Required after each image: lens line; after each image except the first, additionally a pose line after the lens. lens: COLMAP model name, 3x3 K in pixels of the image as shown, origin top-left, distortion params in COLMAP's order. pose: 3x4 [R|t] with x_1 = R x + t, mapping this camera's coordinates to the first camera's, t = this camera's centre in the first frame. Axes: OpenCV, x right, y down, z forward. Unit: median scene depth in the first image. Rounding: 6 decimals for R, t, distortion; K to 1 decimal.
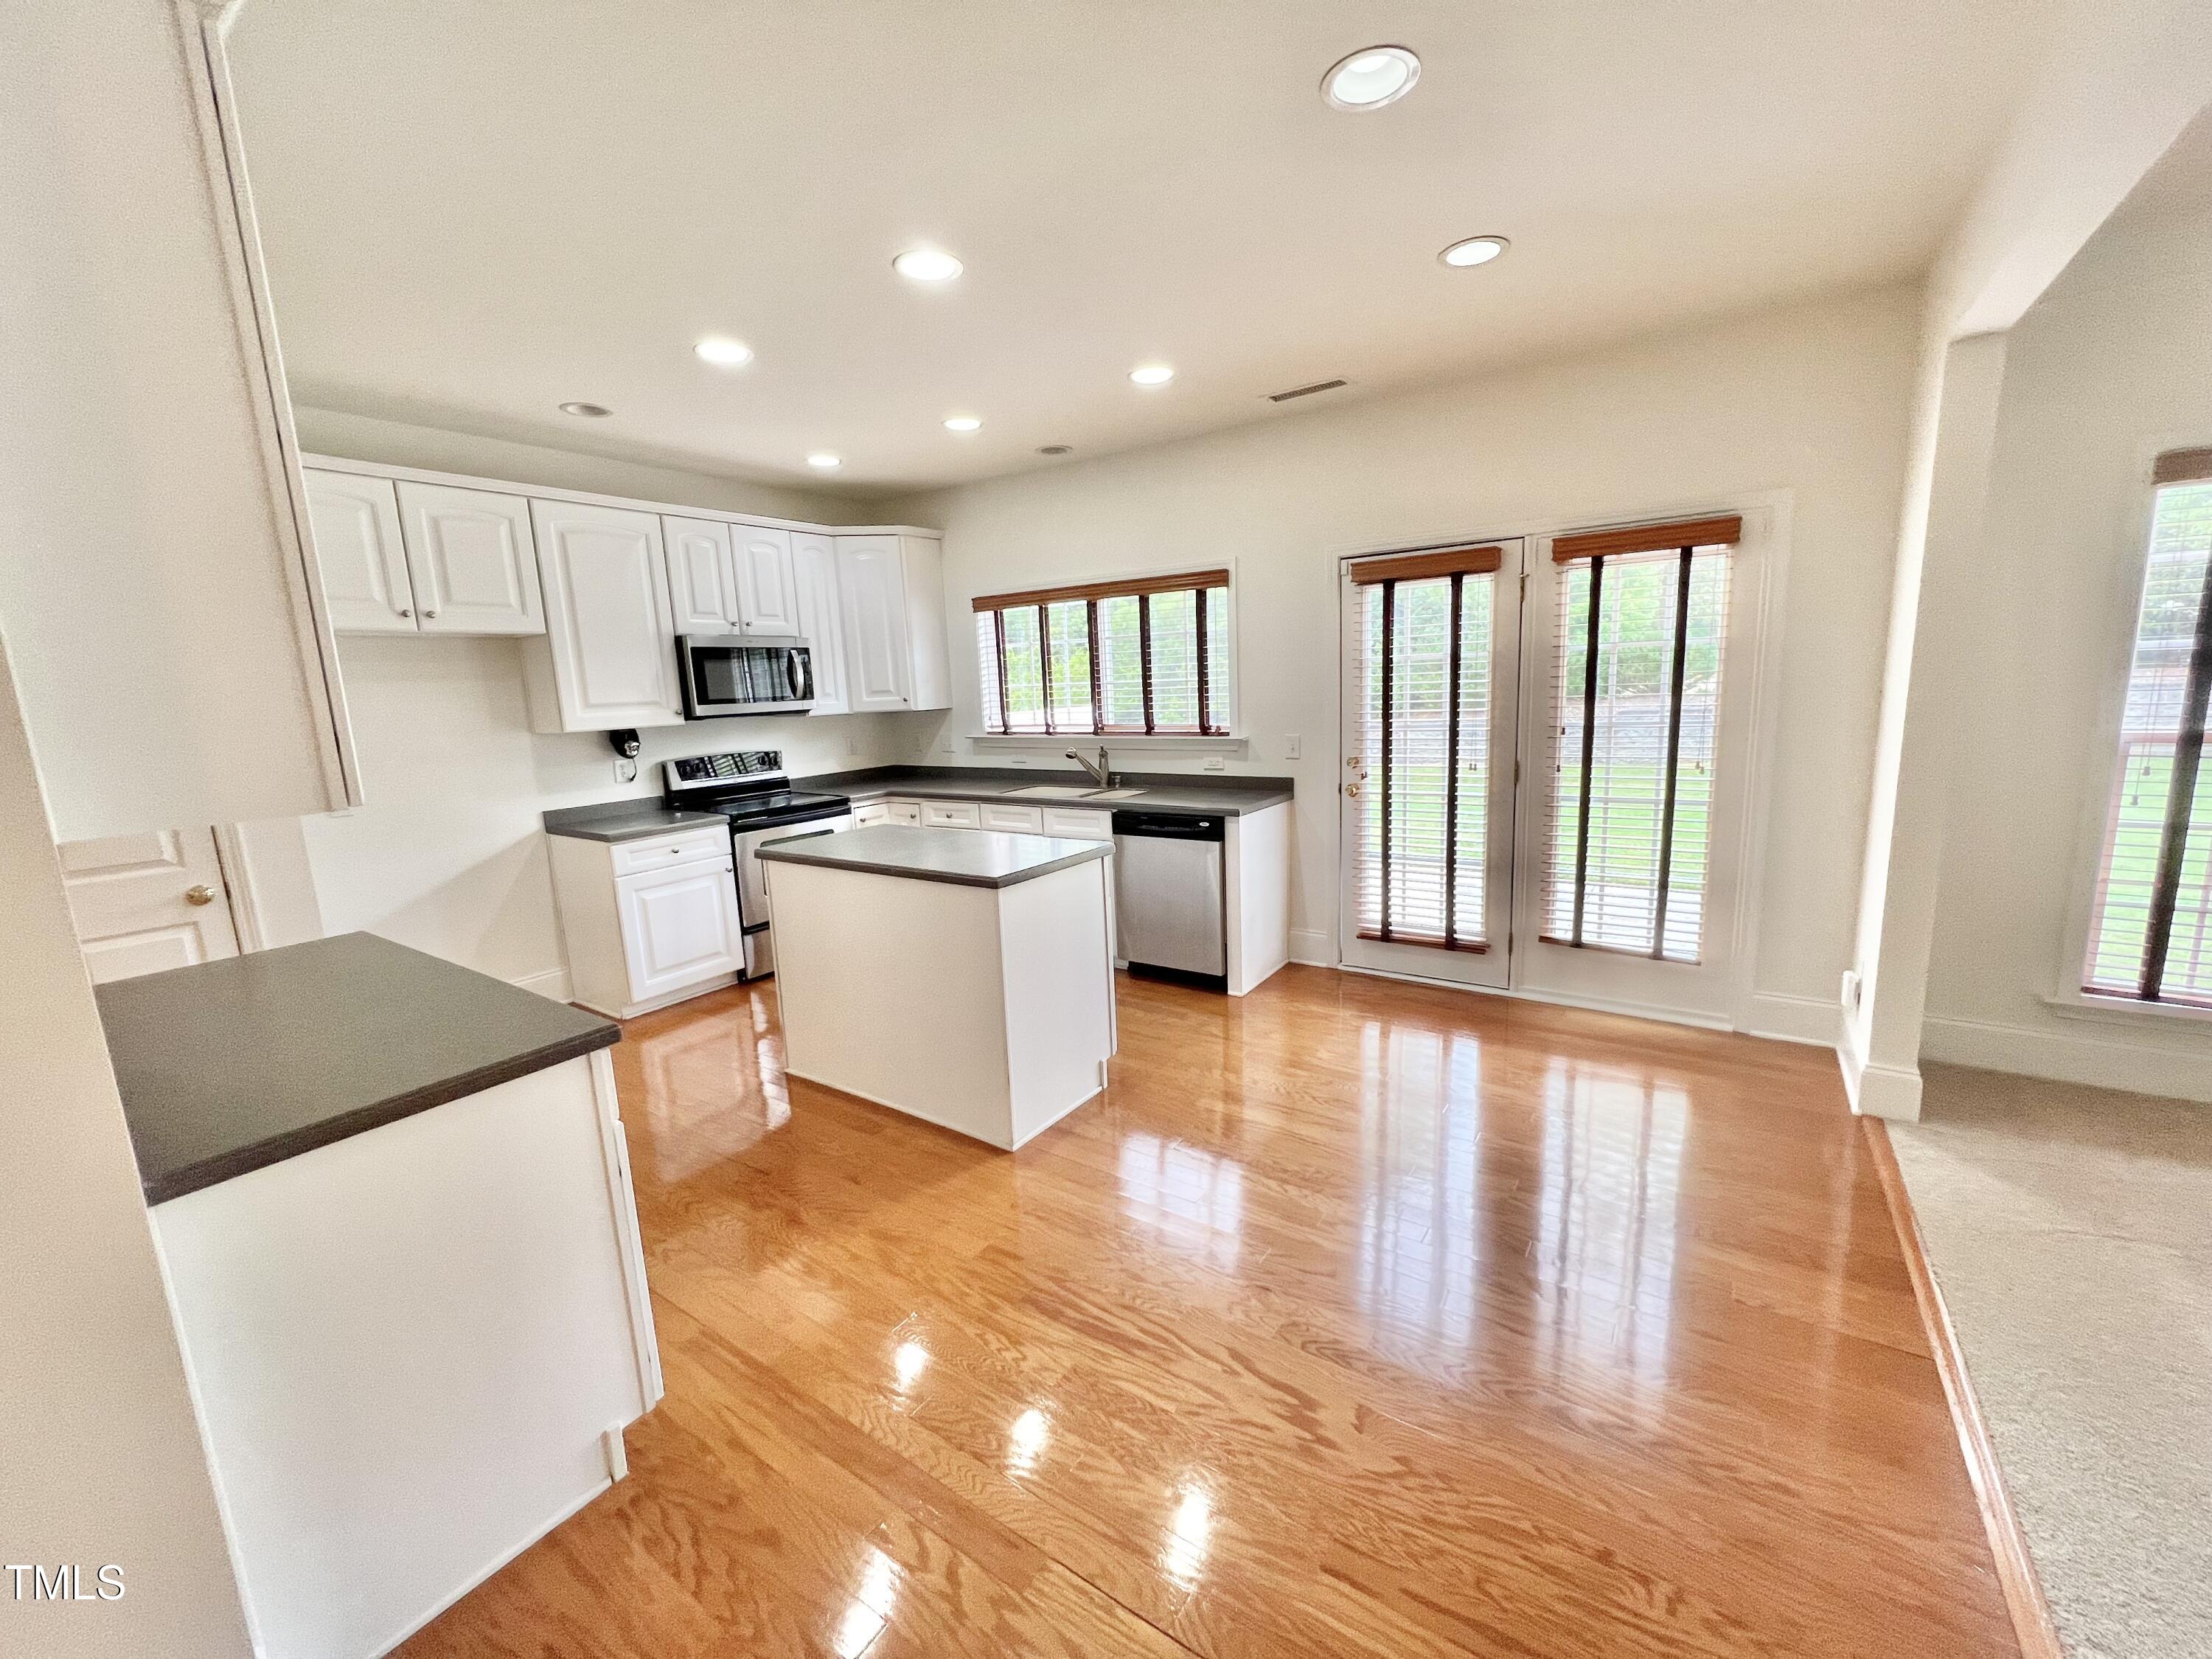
lens RADIAL K [[884.2, 0, 1109.1], [0, 884.2, 833.6], [0, 0, 1]] dist [-0.000175, 0.000269]
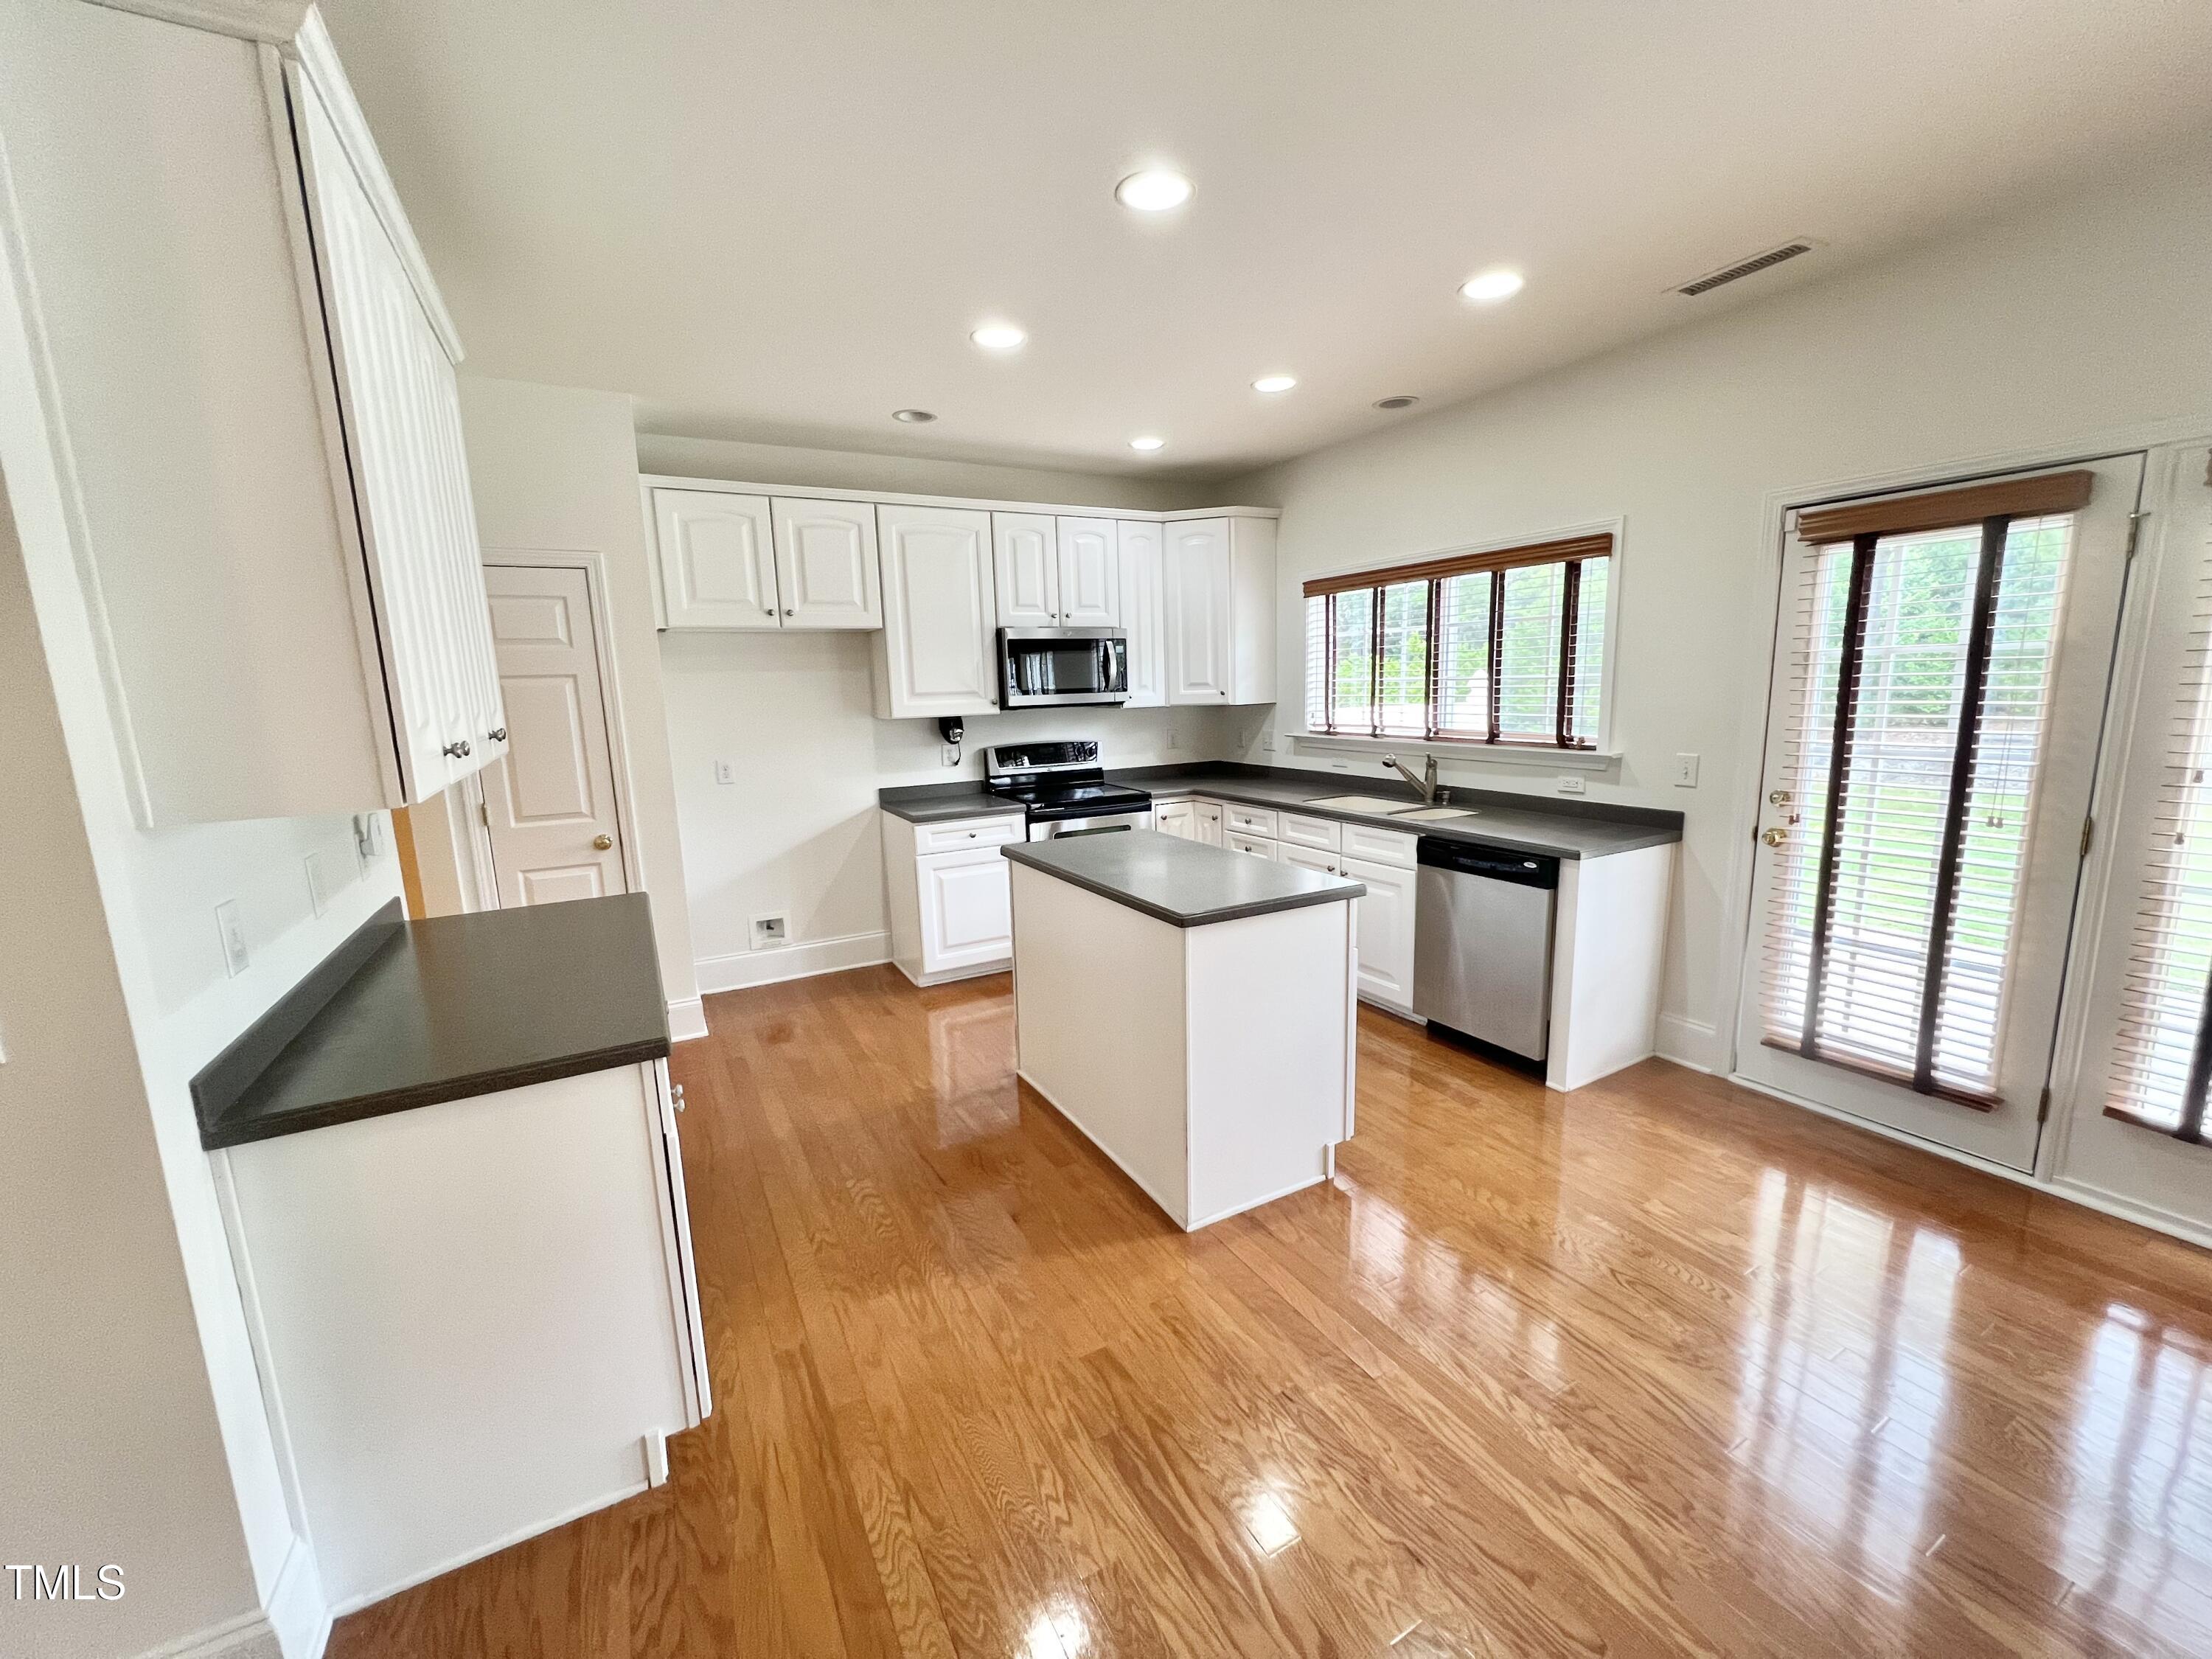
lens RADIAL K [[884.2, 0, 1107.5], [0, 884.2, 834.5], [0, 0, 1]] dist [-0.000175, 0.000269]
pose [[0.893942, 0.091742, -0.438693, 0.114893], [-0.084696, 0.995769, 0.035653, -0.033647], [0.440108, 0.005284, 0.897929, 0.138535]]
